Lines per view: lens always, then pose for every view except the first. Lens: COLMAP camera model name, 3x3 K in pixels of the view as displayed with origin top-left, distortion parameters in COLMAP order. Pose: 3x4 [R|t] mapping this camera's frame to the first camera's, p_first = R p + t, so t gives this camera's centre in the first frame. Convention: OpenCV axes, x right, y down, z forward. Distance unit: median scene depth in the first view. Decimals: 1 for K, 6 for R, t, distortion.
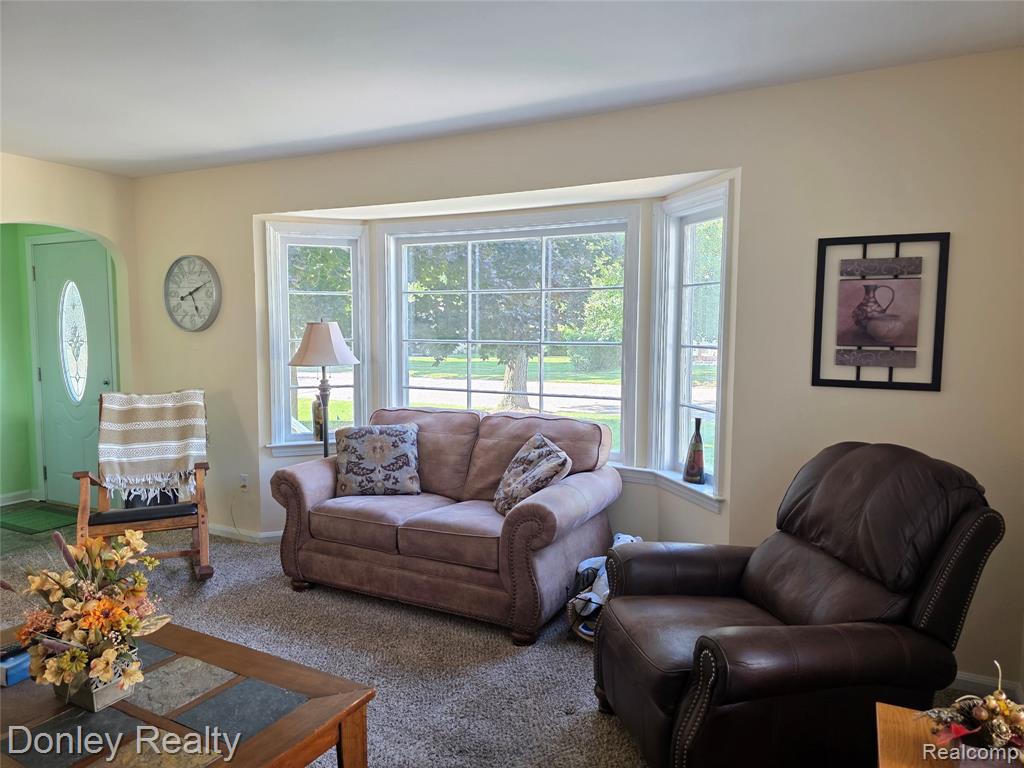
lens RADIAL K [[695.4, 0, 510.5], [0, 695.4, 383.5], [0, 0, 1]] dist [0.059272, -0.018463]
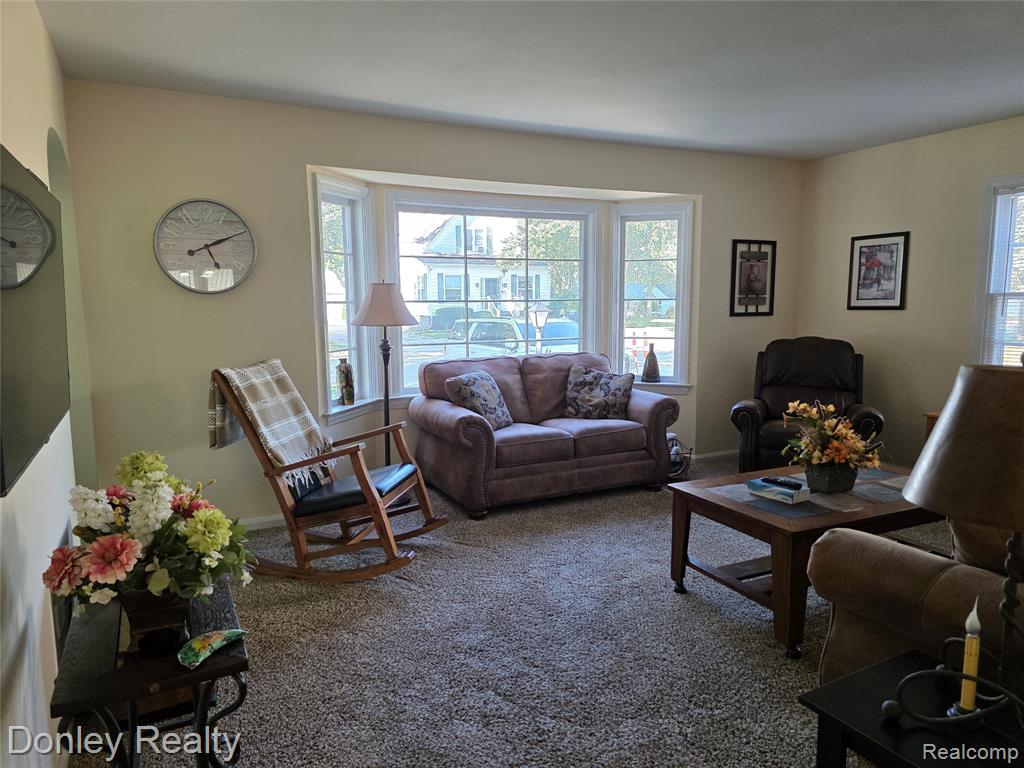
lens RADIAL K [[695.4, 0, 508.4], [0, 695.4, 383.4], [0, 0, 1]] dist [0.059272, -0.018463]
pose [[0.582612, -0.112979, 0.804860, -1.510271], [0.071167, 0.993579, 0.087954, -0.027012], [-0.809629, 0.006037, 0.586912, 0.379666]]
